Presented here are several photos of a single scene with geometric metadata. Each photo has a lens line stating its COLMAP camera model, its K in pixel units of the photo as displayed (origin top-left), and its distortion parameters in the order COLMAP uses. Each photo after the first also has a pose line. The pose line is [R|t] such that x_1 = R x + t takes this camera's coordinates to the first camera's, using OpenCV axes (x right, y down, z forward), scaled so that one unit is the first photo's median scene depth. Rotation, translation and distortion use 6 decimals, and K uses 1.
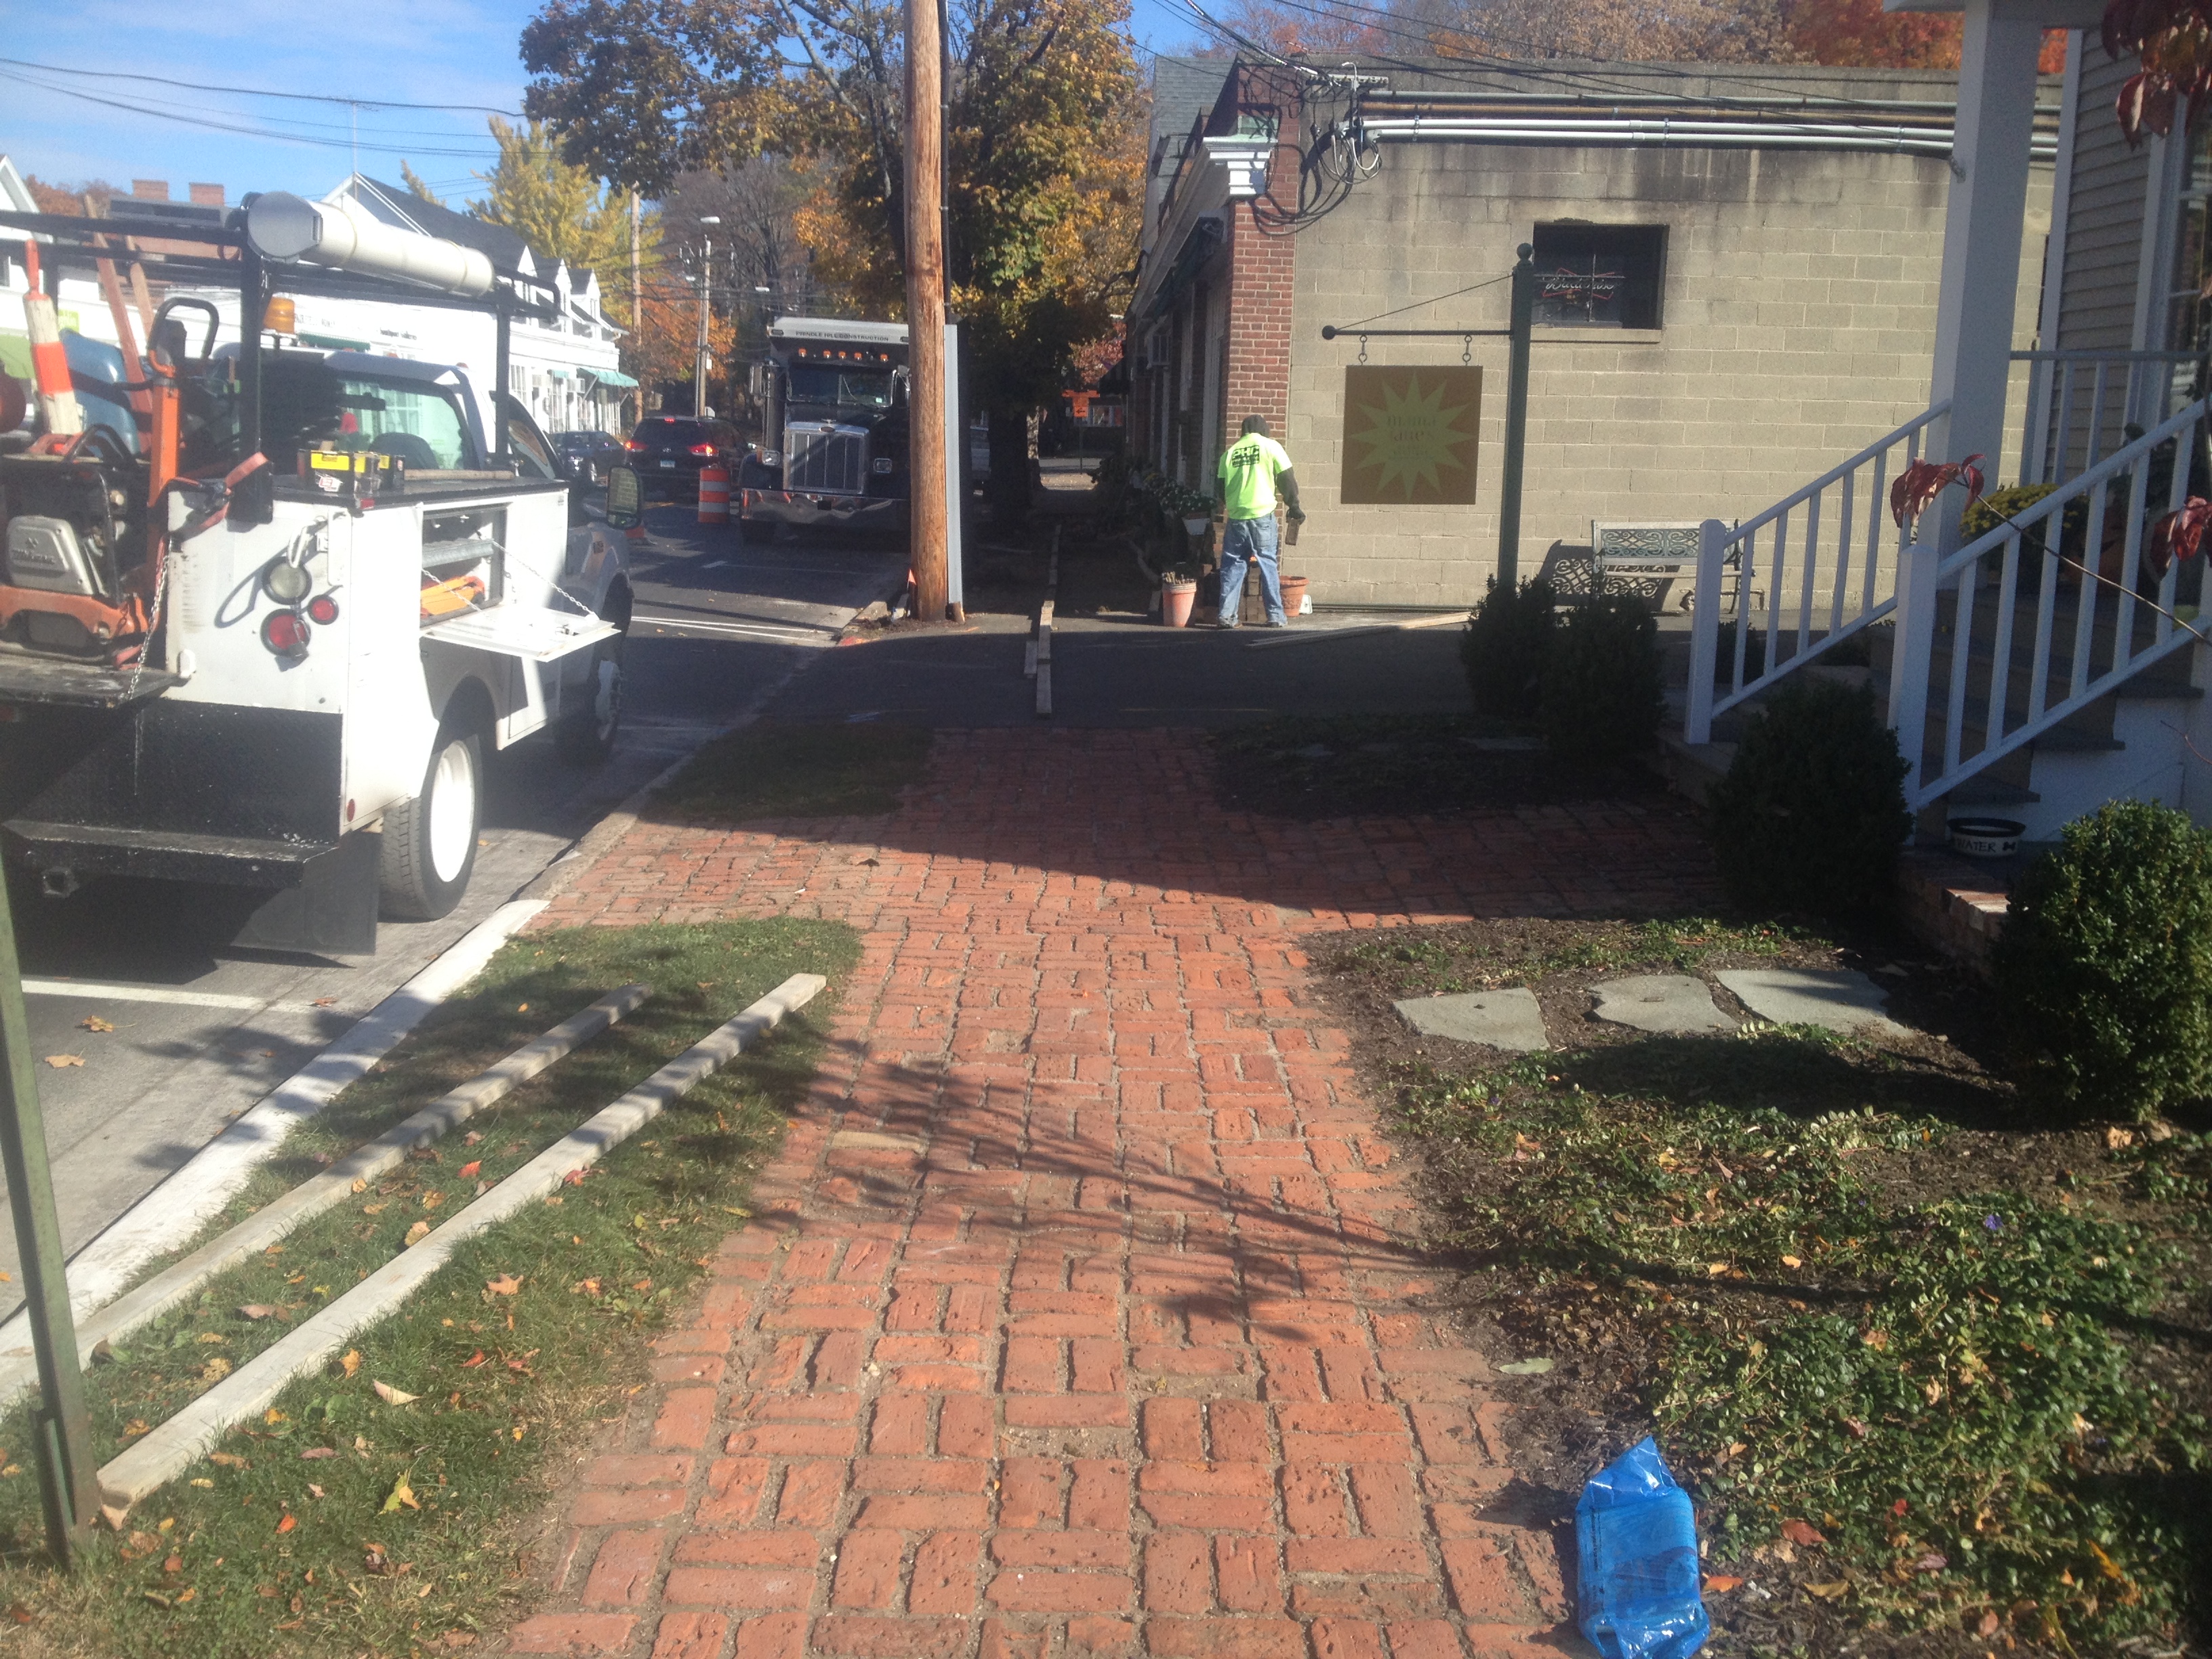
lens RADIAL K [[2118.0, 0, 1109.9], [0, 2118.0, 796.6], [0, 0, 1]] dist [0.145020, -0.304122]
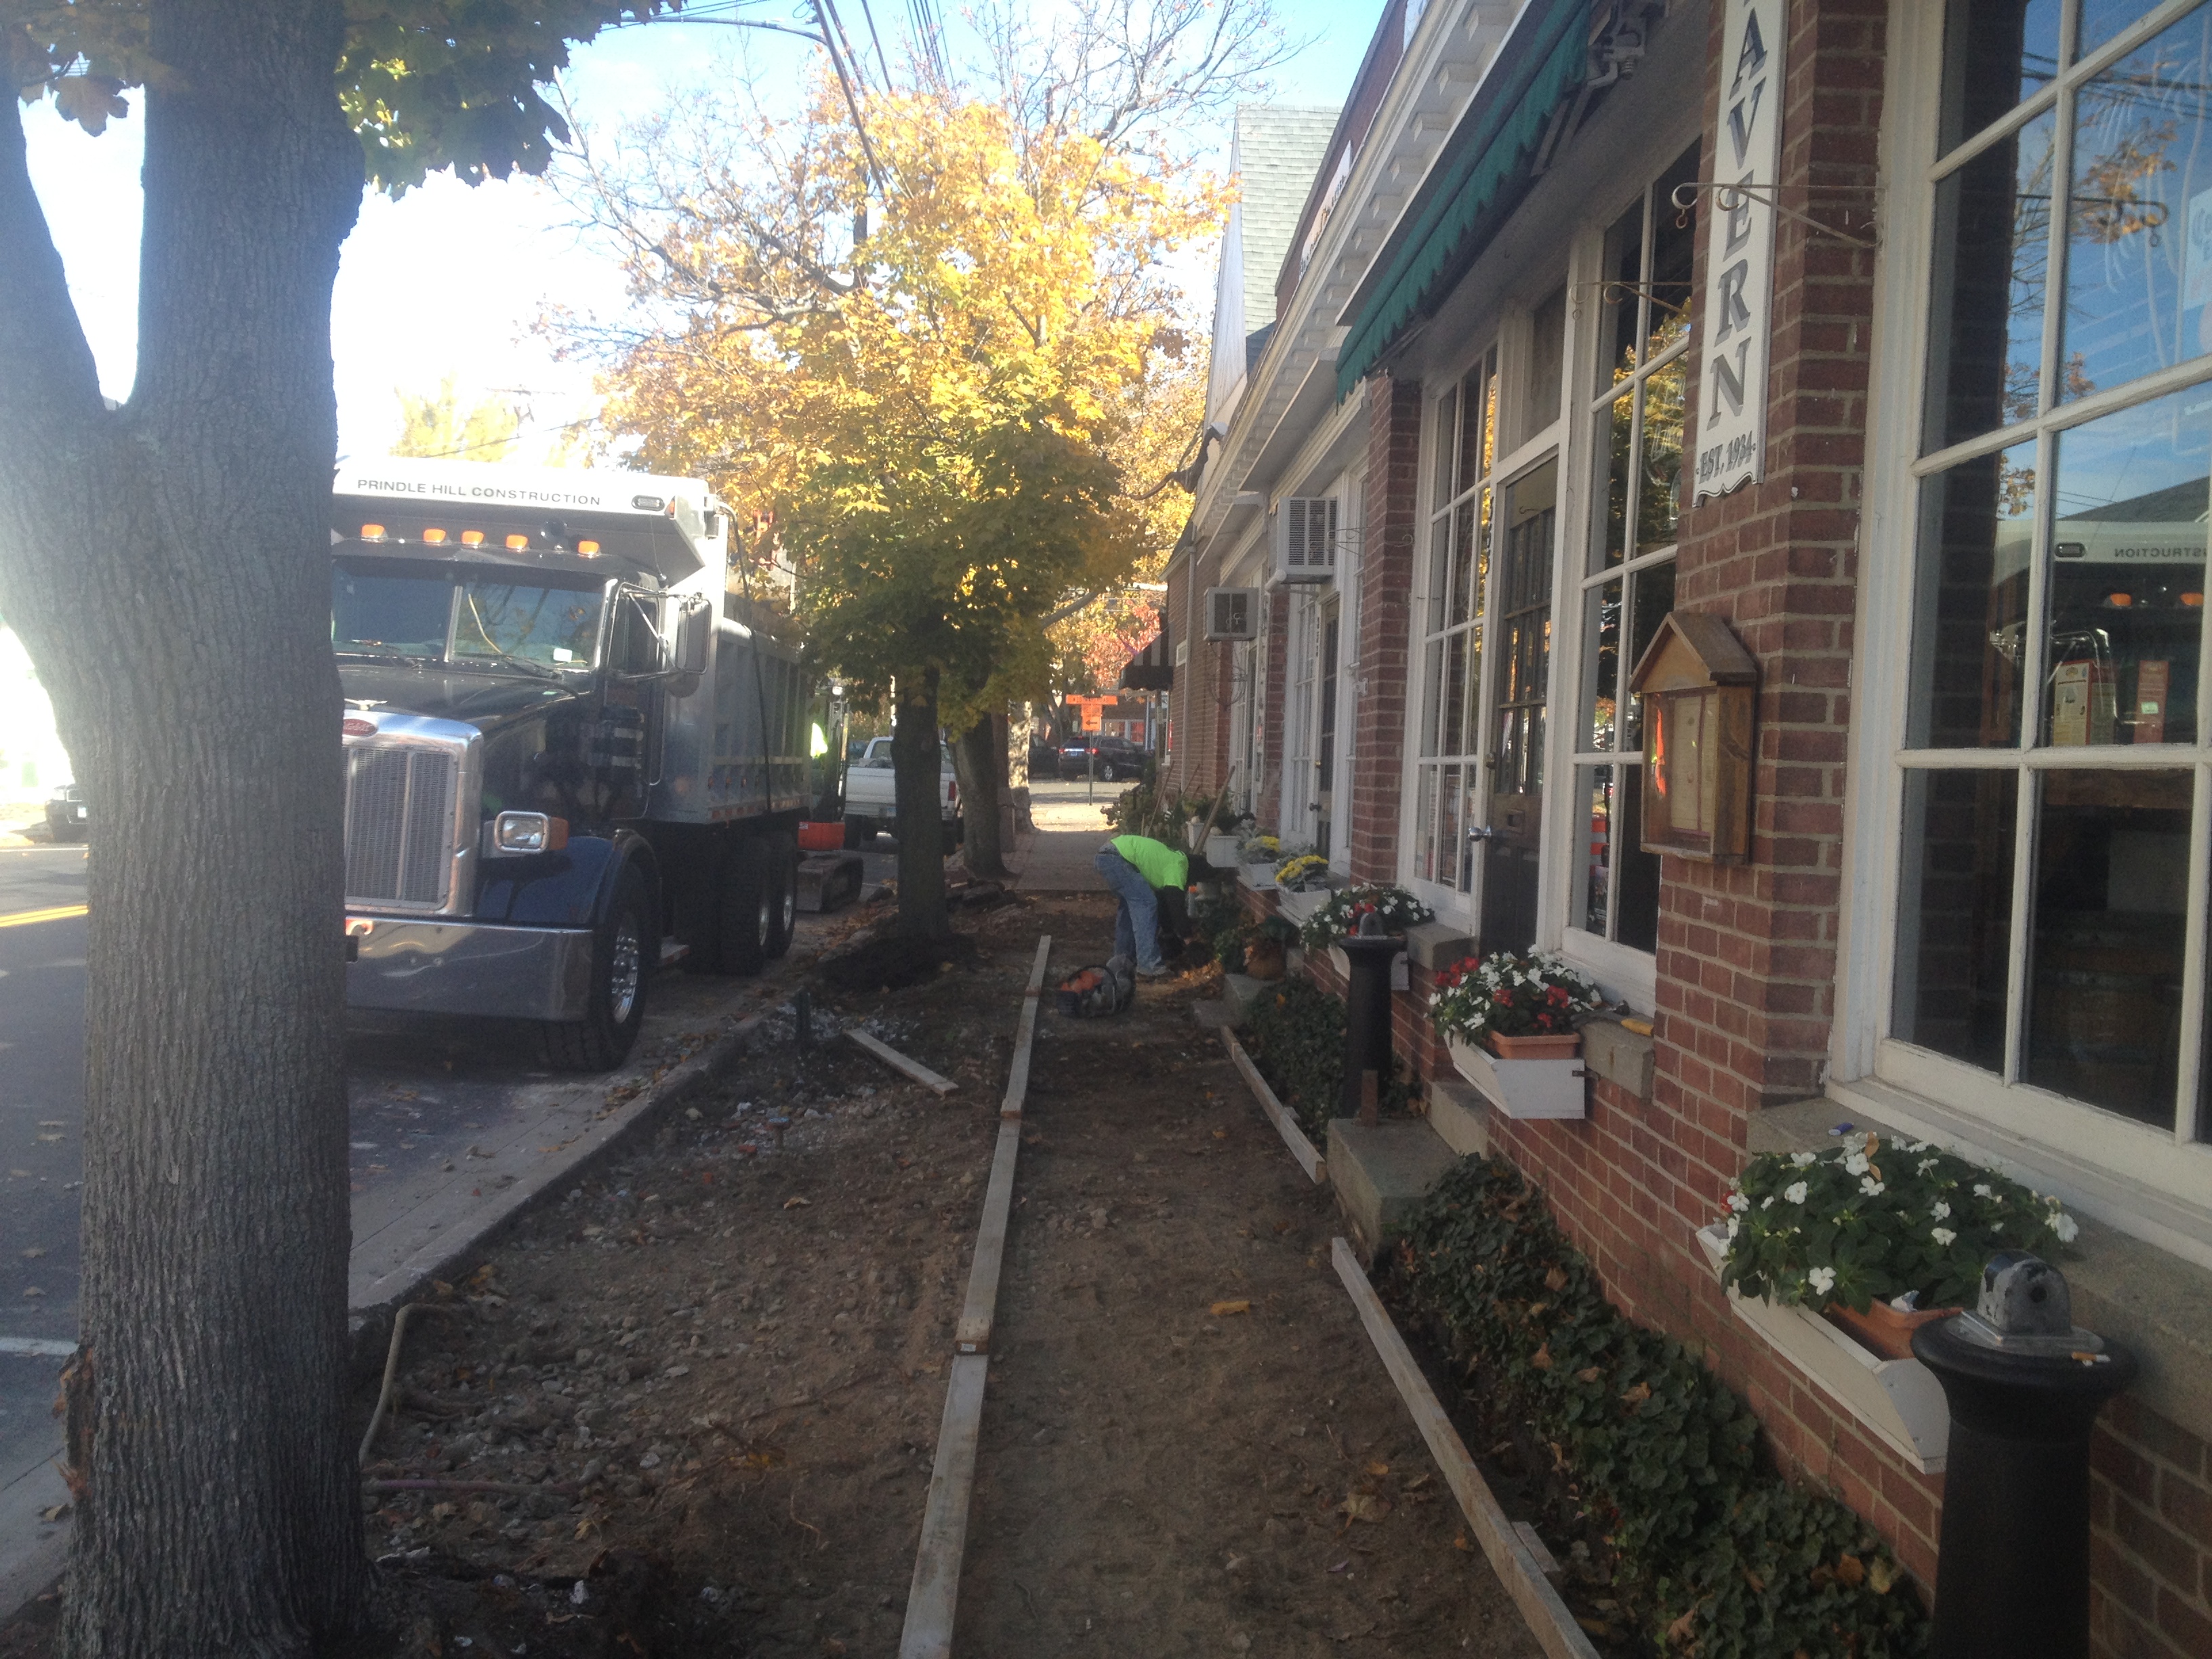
lens RADIAL K [[2135.4, 0, 1052.6], [0, 2135.4, 874.0], [0, 0, 1]] dist [0.127819, -0.214249]
pose [[0.999465, 0.014272, -0.029432, -0.058649], [-0.017538, 0.993340, -0.113873, -0.583222], [0.027610, 0.114328, 0.993059, 3.461644]]
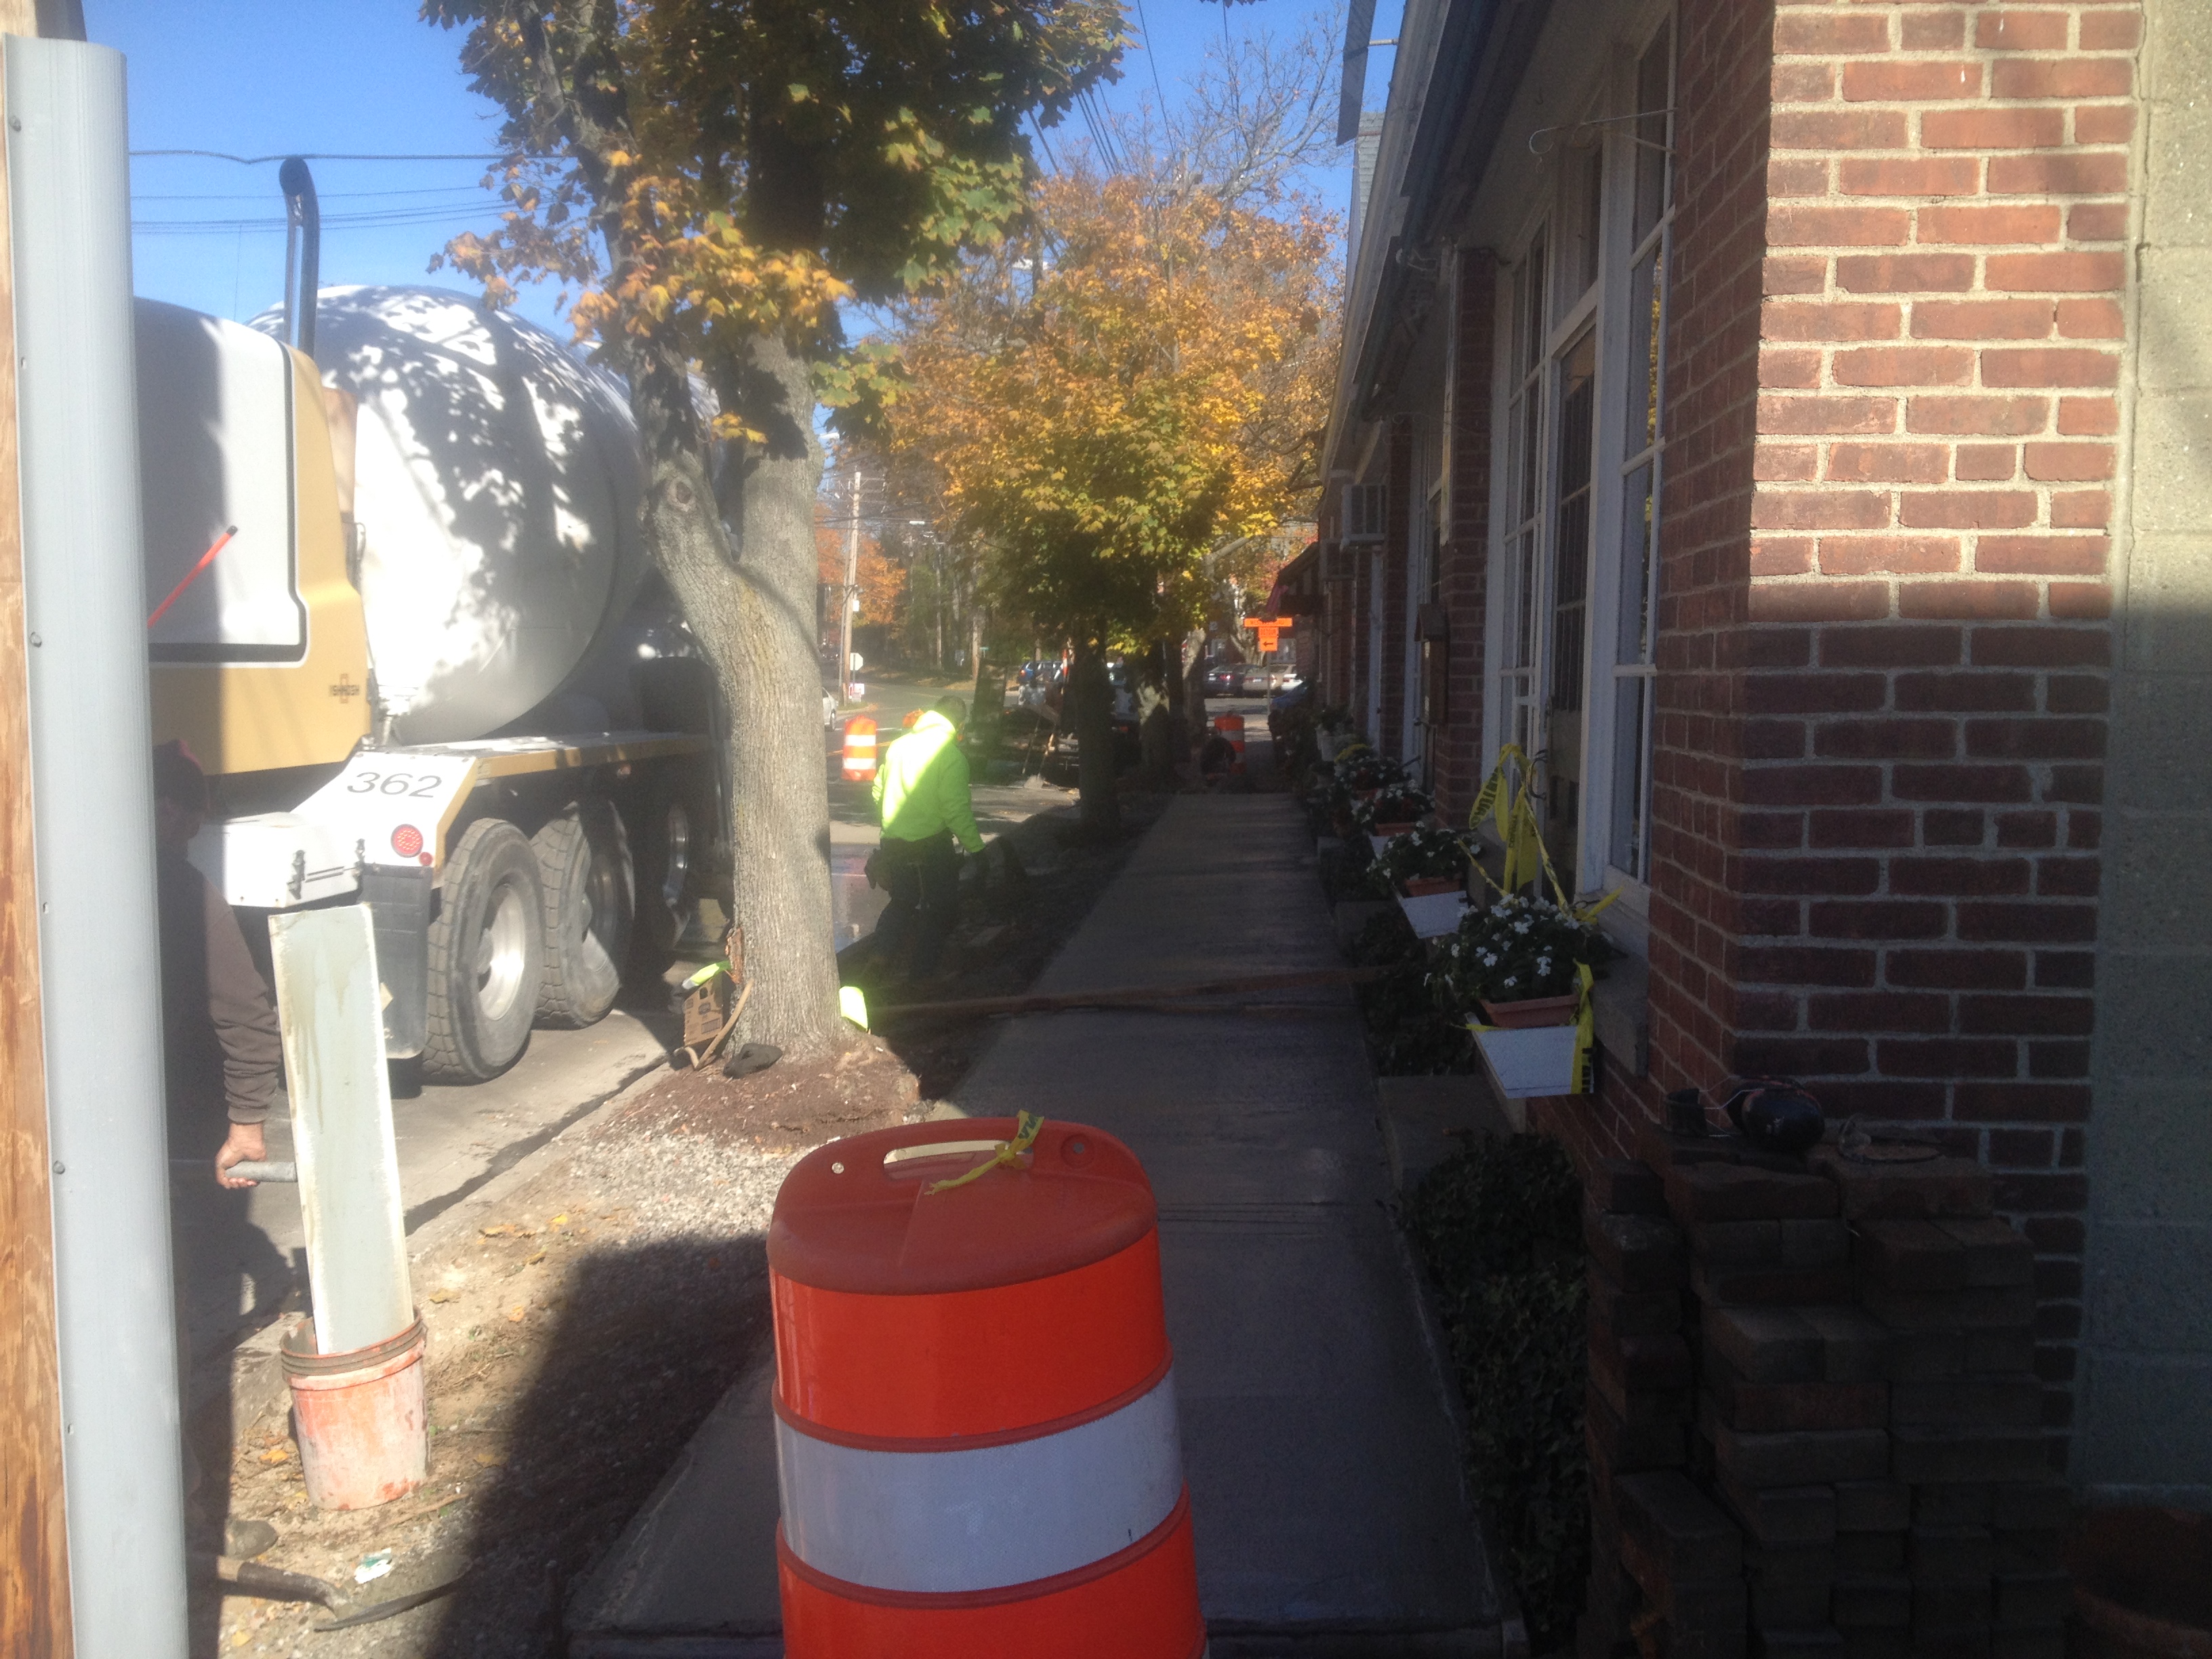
lens RADIAL K [[2135.4, 0, 1052.6], [0, 2135.4, 874.0], [0, 0, 1]] dist [0.127819, -0.214249]
pose [[0.992263, -0.008209, -0.123885, 0.065087], [-0.001388, 0.997016, -0.077183, -0.445422], [0.124149, 0.076758, 0.989290, 2.630175]]
